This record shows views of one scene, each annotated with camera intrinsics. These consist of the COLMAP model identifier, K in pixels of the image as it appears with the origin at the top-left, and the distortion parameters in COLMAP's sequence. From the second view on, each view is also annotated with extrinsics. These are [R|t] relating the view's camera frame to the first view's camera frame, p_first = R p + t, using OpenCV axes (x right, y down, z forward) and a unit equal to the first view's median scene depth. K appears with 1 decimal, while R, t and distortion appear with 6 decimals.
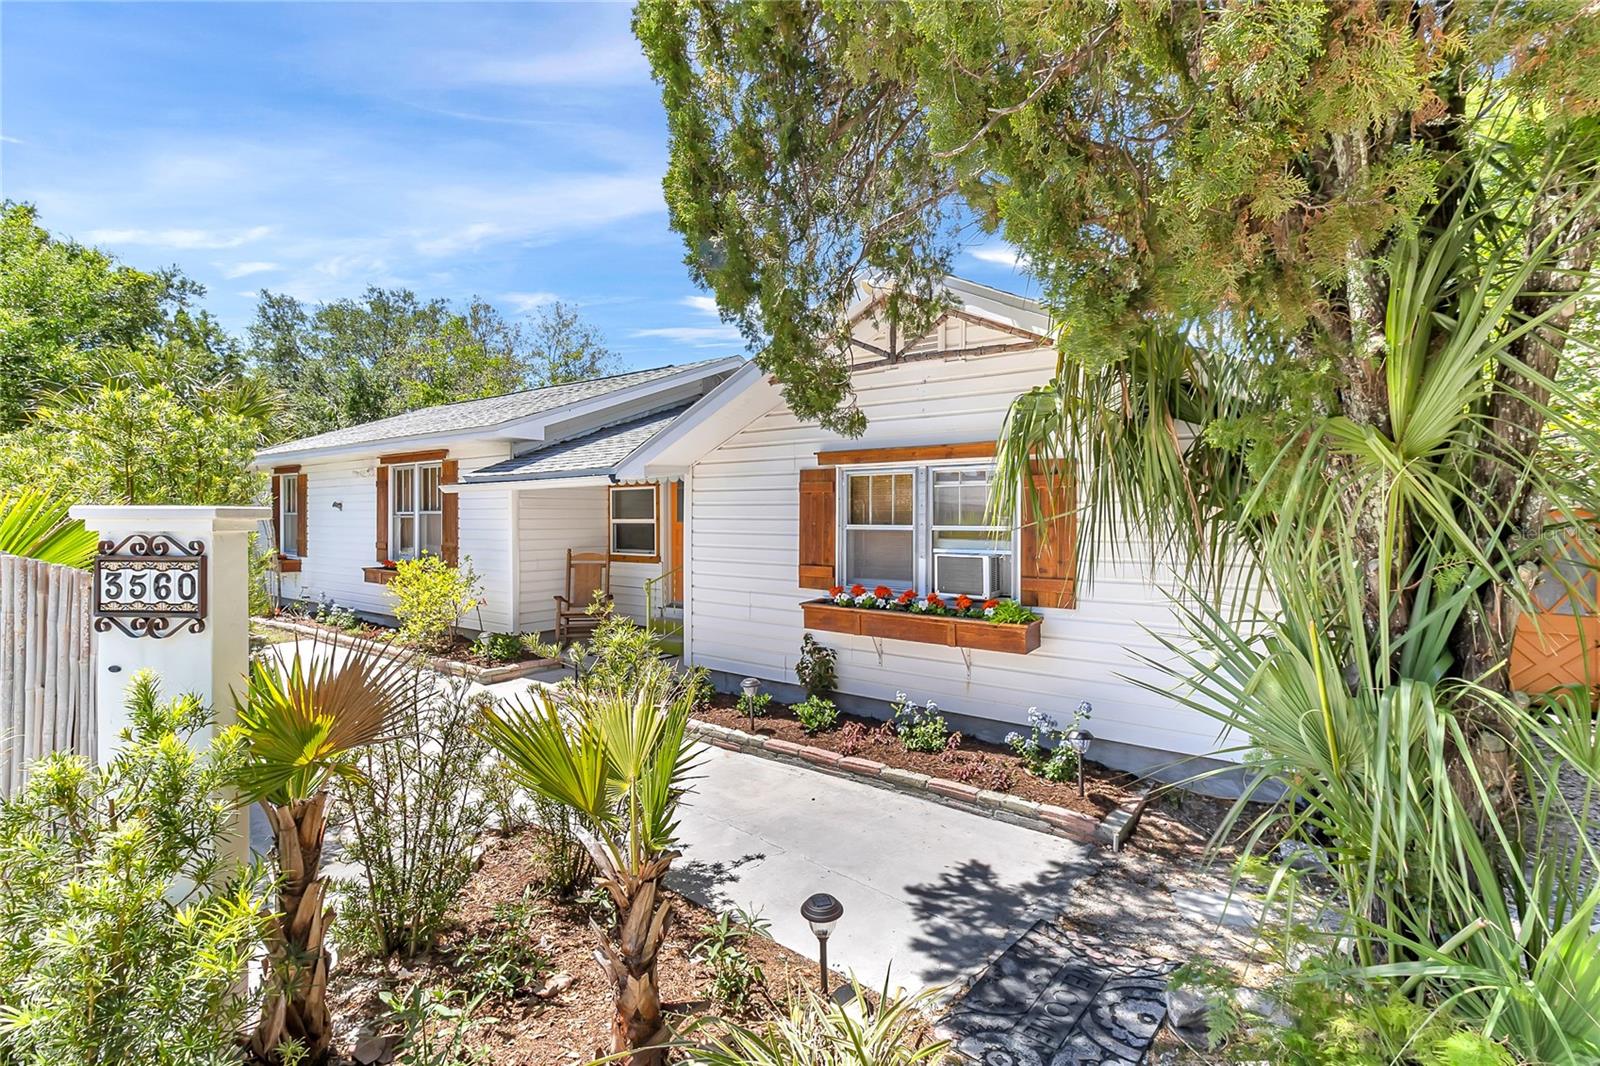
lens RADIAL K [[737.1, 0, 799.0], [0, 737.1, 517.1], [0, 0, 1]] dist [0.014867, 0.000749]
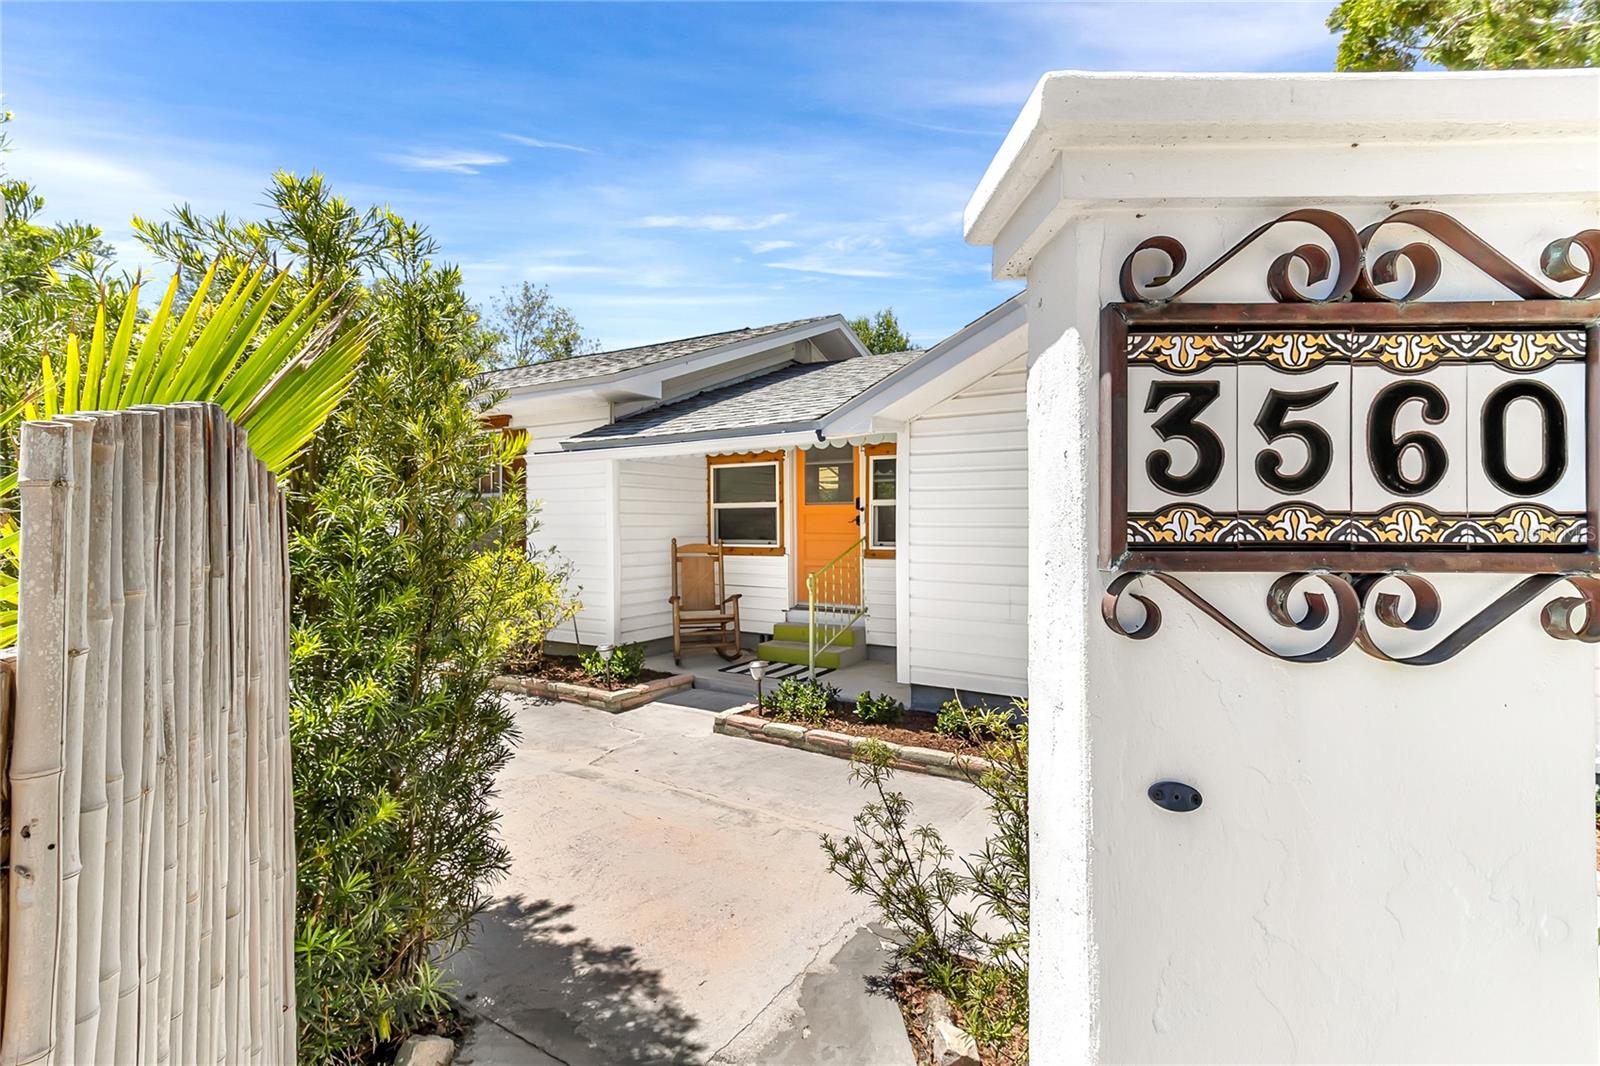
lens RADIAL K [[746.3, 0, 799.5], [0, 746.3, 521.2], [0, 0, 1]] dist [0.017224, -0.000700]
pose [[0.996400, -0.002272, 0.084747, -0.352582], [0.002581, 0.999990, -0.003533, 0.039456], [-0.084738, 0.003739, 0.996396, 0.260344]]
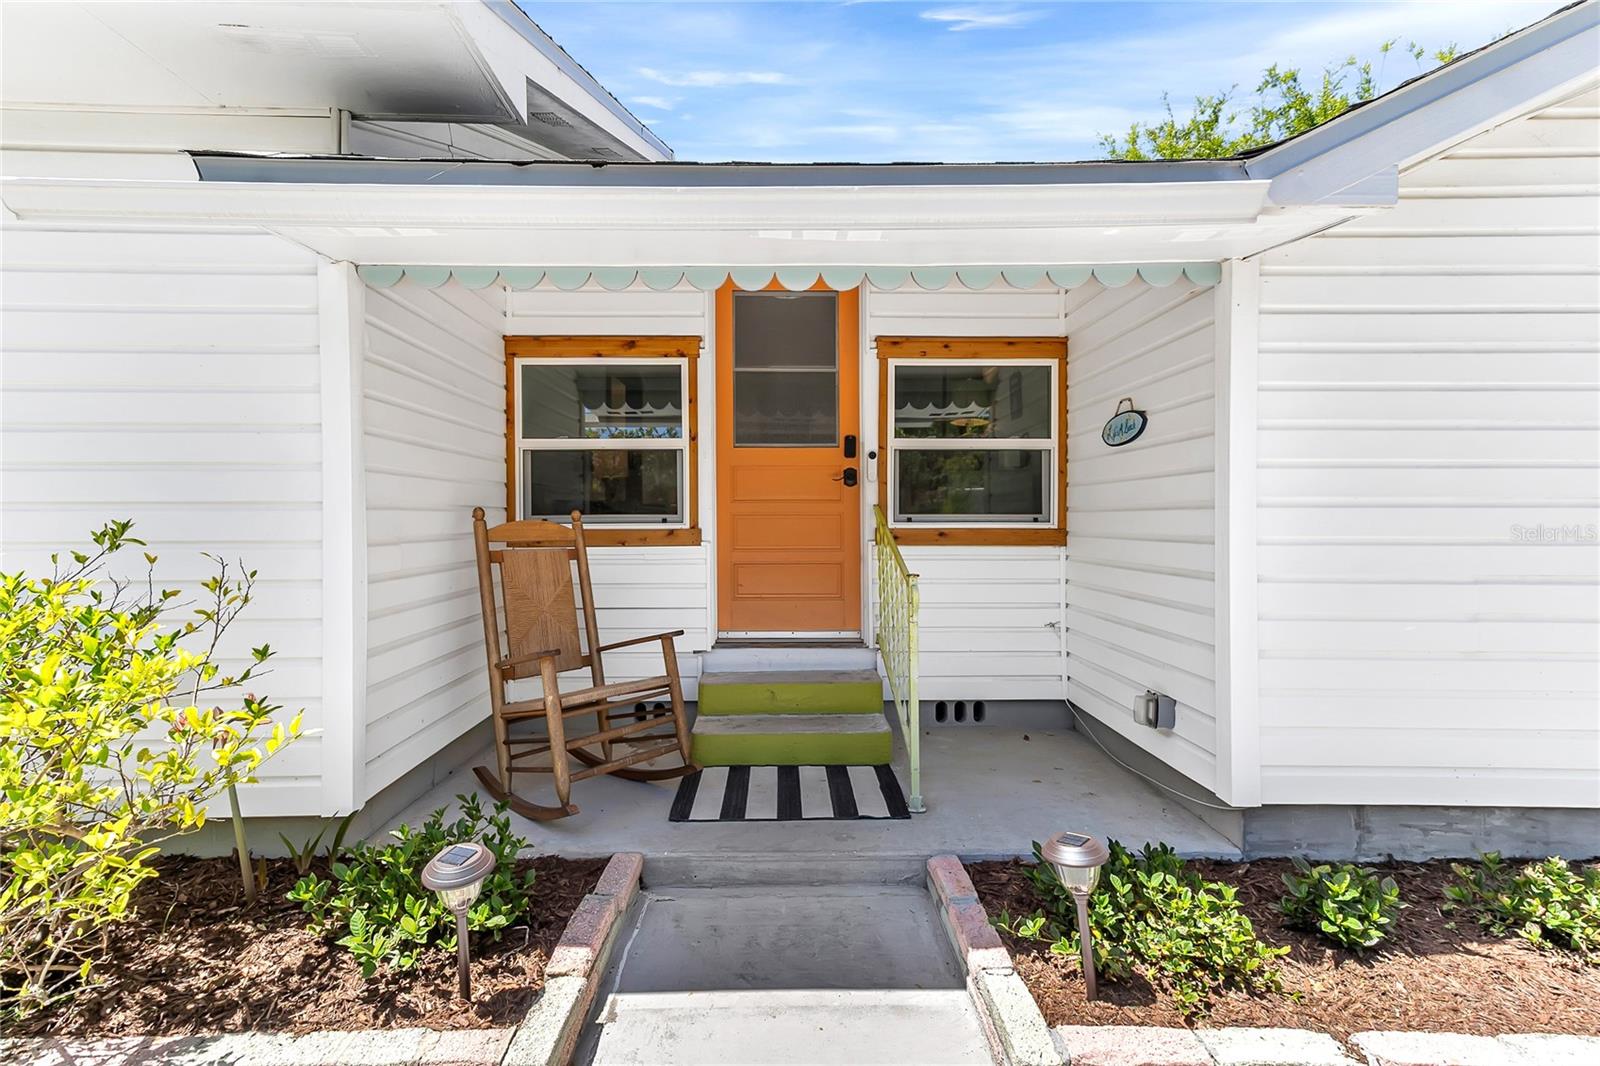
lens RADIAL K [[737.1, 0, 799.0], [0, 737.1, 517.1], [0, 0, 1]] dist [0.014867, 0.000749]
pose [[0.783274, -0.000878, 0.621677, -0.588189], [0.002002, 0.999997, -0.001110, 0.069146], [-0.621674, 0.002114, 0.783273, 0.932583]]
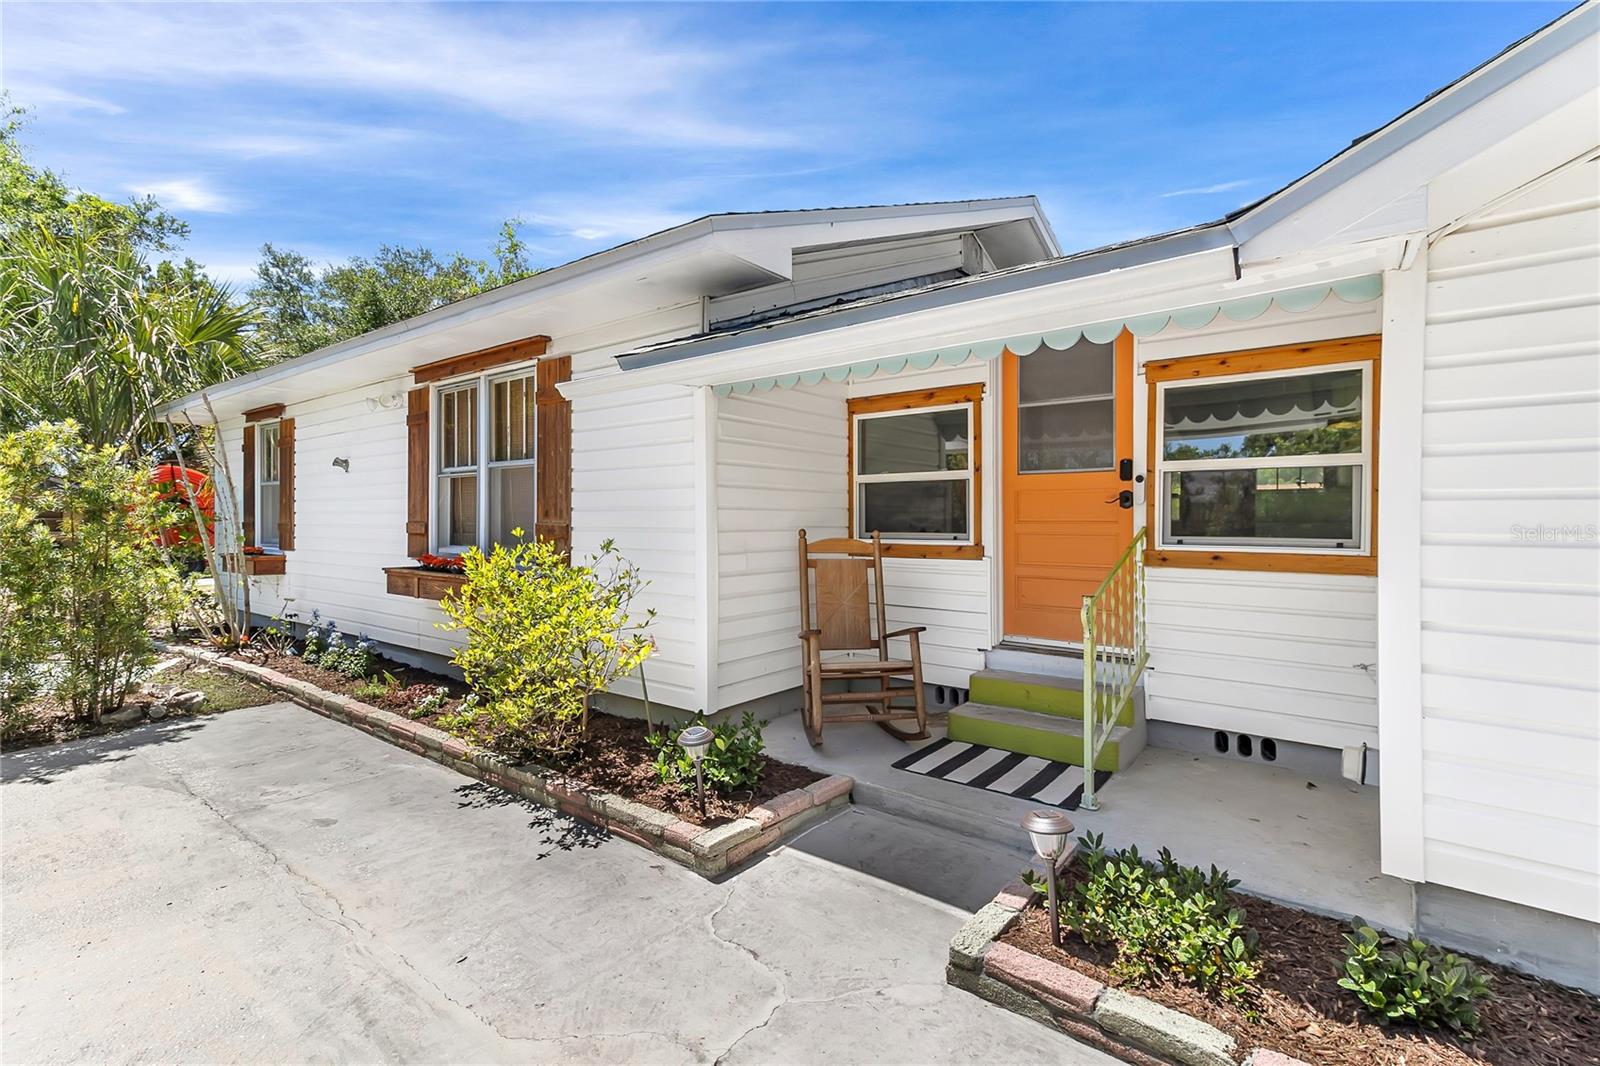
lens RADIAL K [[746.3, 0, 799.5], [0, 746.3, 521.2], [0, 0, 1]] dist [0.017224, -0.000700]
pose [[0.999817, 0.001050, -0.019120, -0.439088], [-0.000997, 0.999996, 0.002771, 0.052273], [0.019123, -0.002752, 0.999813, 0.730508]]
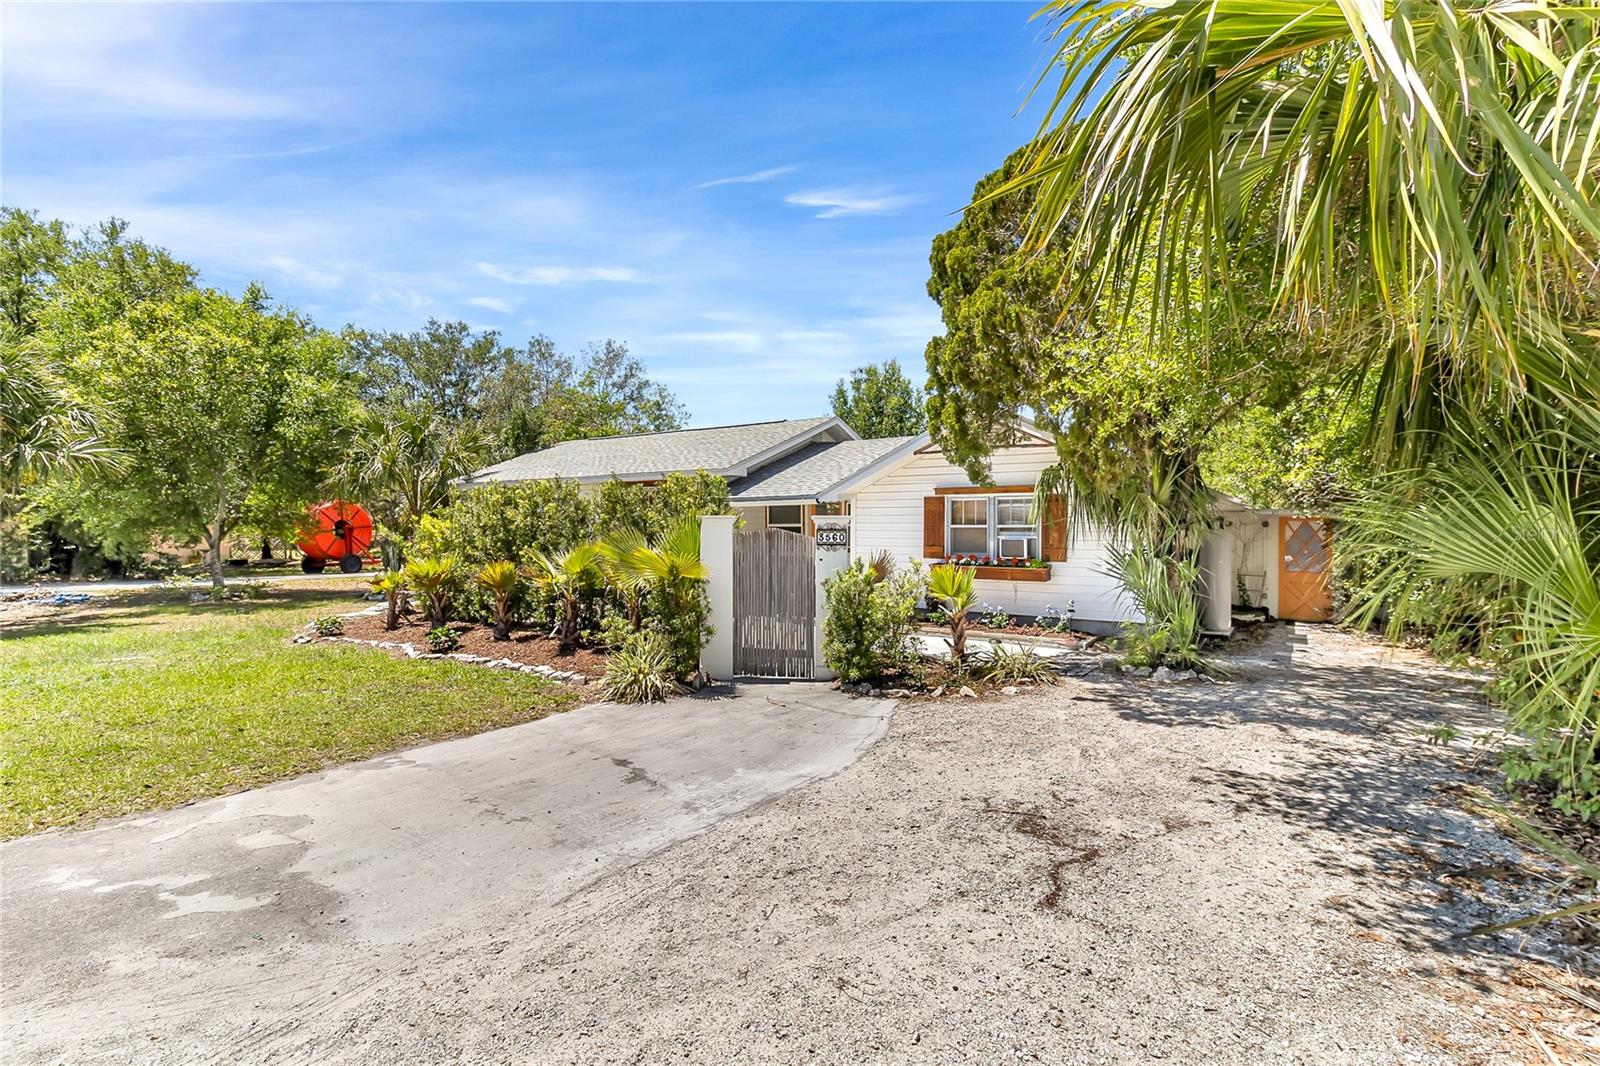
lens RADIAL K [[747.3, 0, 792.9], [0, 747.3, 524.7], [0, 0, 1]] dist [-0.001171, -0.000551]
pose [[0.999421, 0.000233, 0.034021, -0.396371], [-0.000144, 0.999997, -0.002616, 0.013467], [-0.034022, 0.002609, 0.999418, -0.920394]]
